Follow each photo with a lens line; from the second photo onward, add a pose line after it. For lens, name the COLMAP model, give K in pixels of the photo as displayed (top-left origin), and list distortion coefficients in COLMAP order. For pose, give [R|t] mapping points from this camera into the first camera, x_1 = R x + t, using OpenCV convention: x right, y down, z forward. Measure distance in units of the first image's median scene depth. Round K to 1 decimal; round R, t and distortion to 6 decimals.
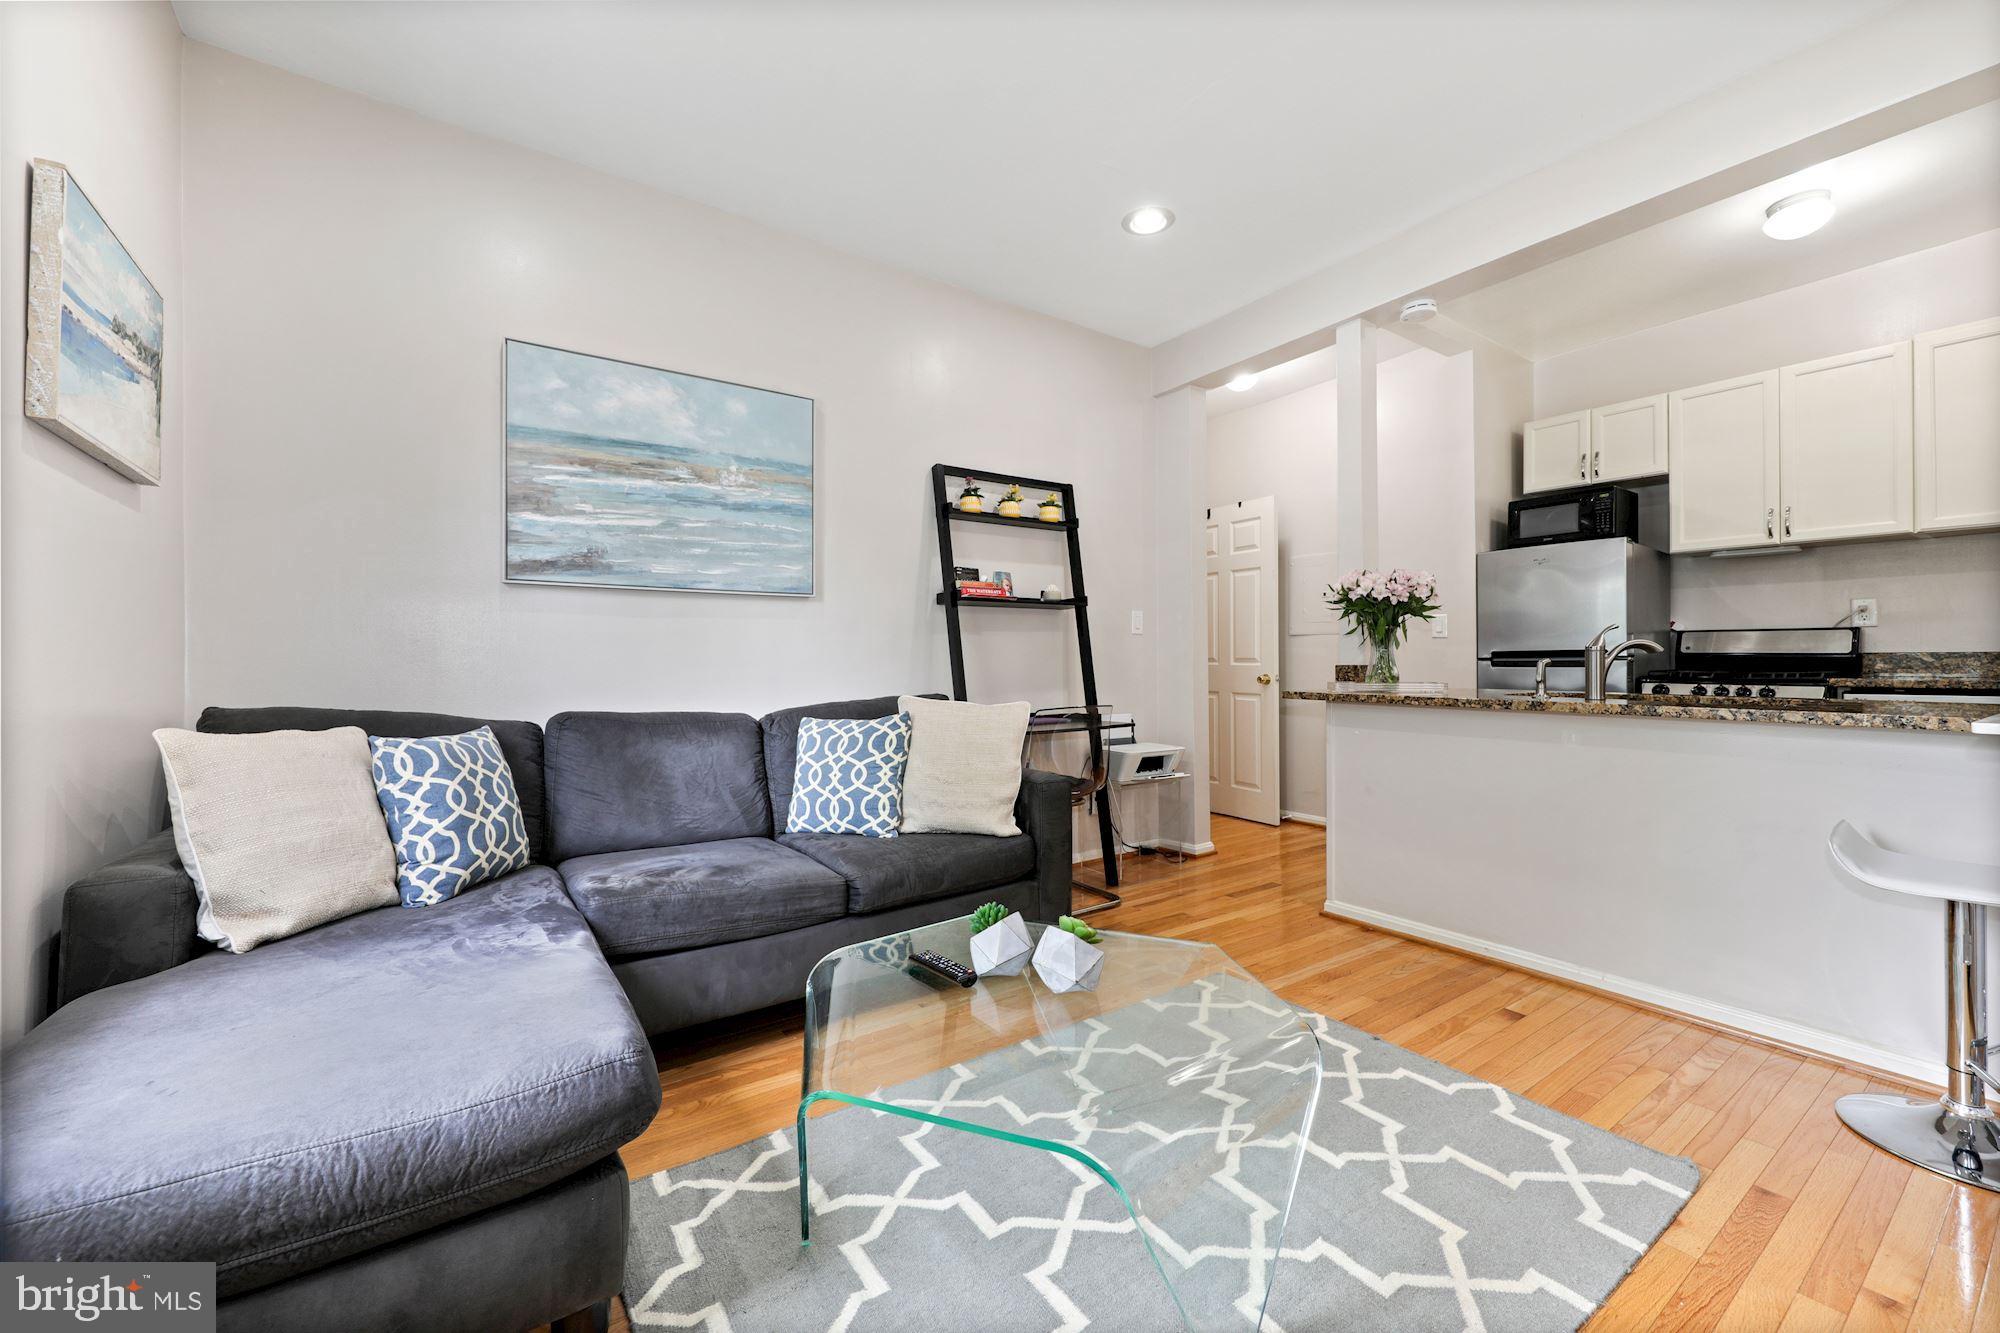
lens RADIAL K [[795.9, 0, 1012.0], [0, 795.9, 656.9], [0, 0, 1]] dist [0.011368, -0.002303]
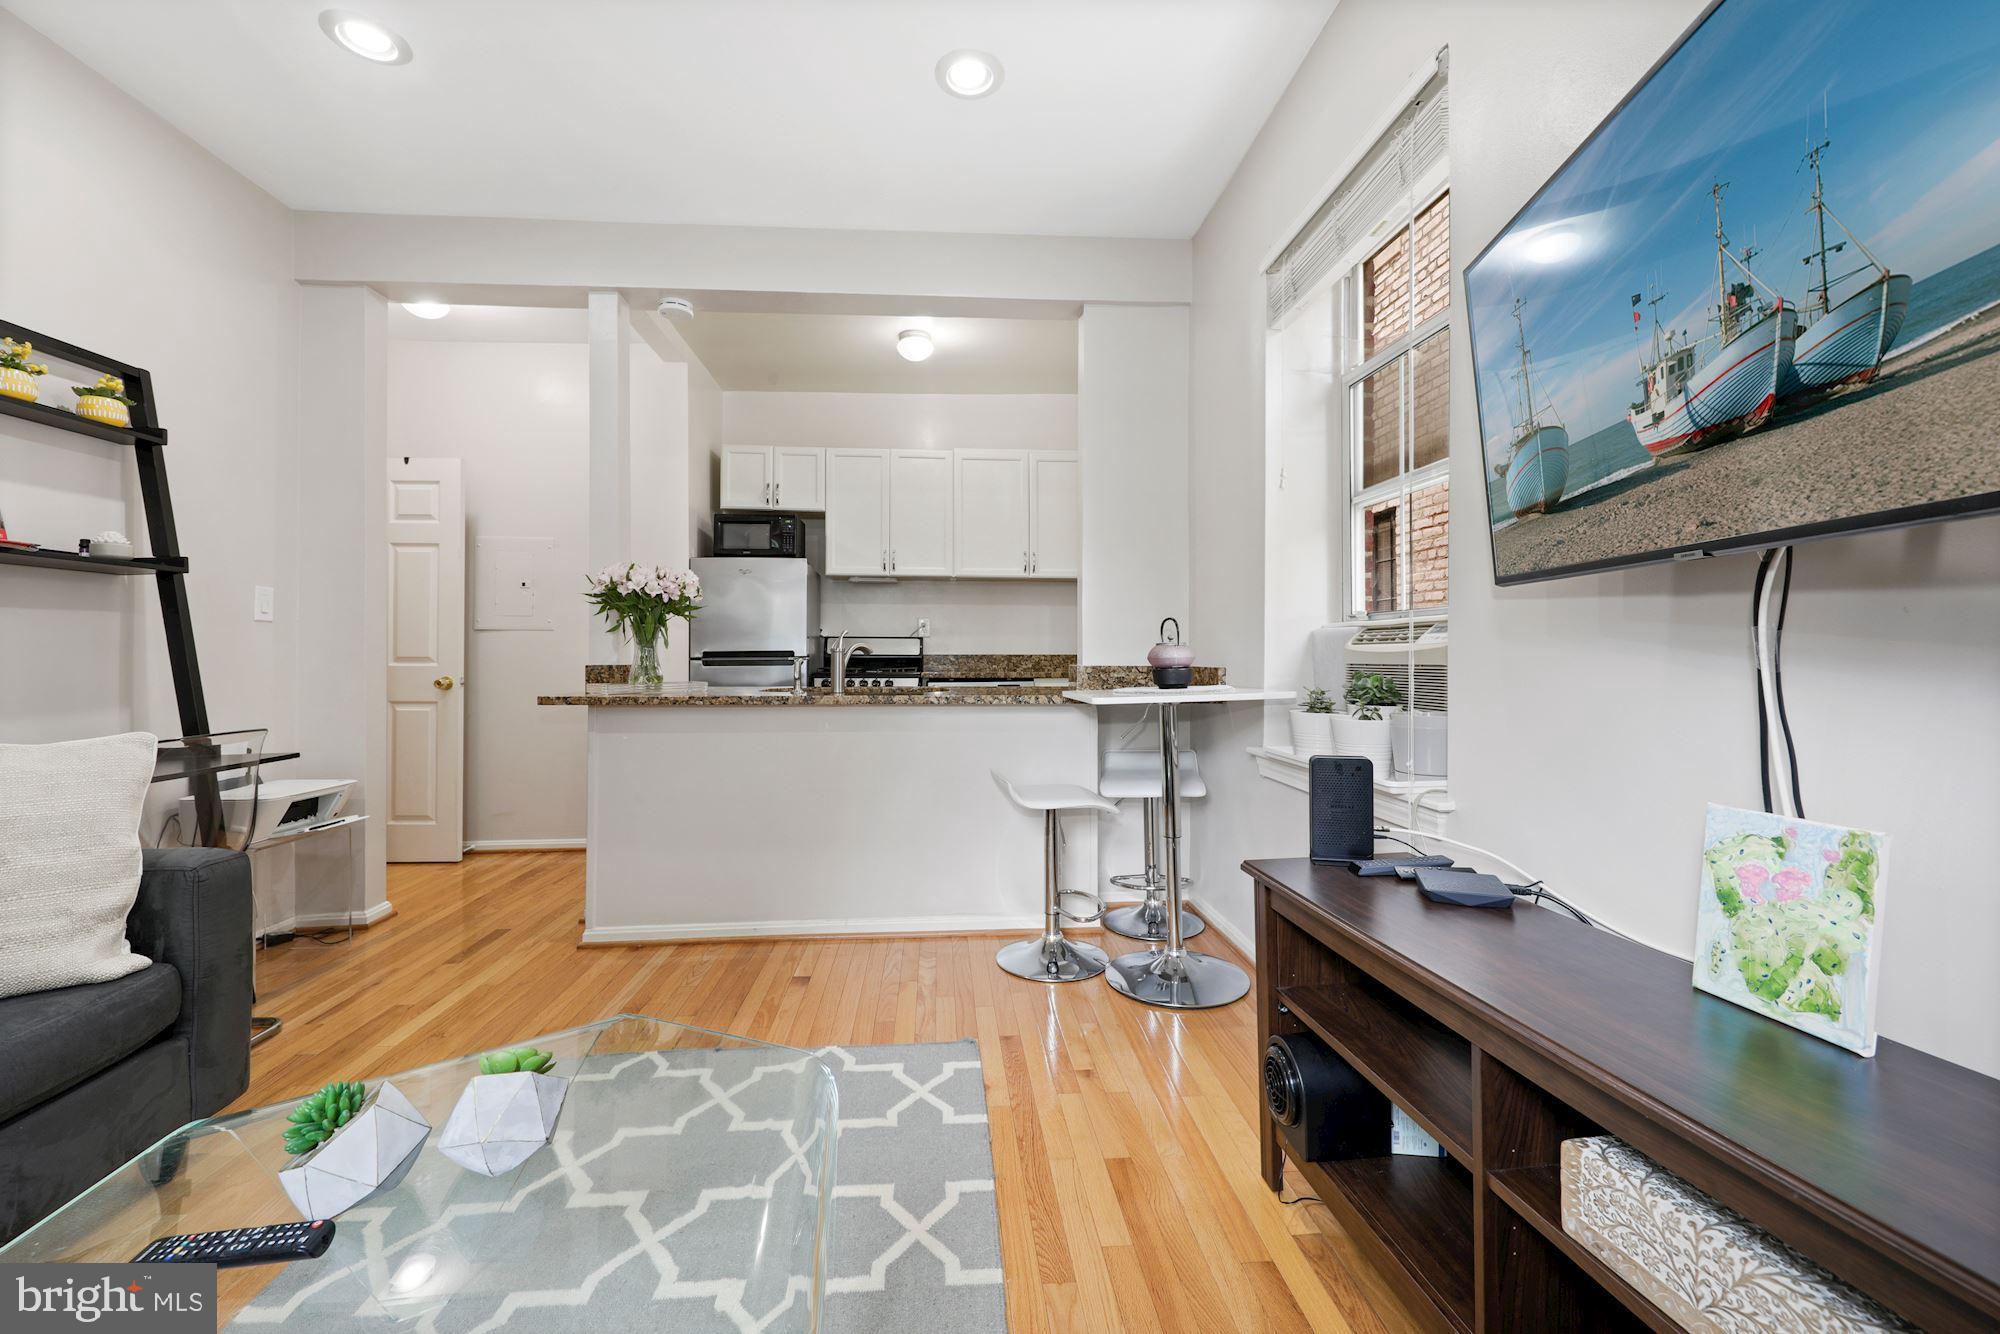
lens RADIAL K [[795.9, 0, 1002.8], [0, 795.9, 649.4], [0, 0, 1]] dist [0.011368, -0.002303]
pose [[0.510507, 0.011354, 0.859798, -0.135081], [-0.004219, 0.999934, -0.010700, 0.000131], [-0.859863, 0.001835, 0.510522, 0.141774]]
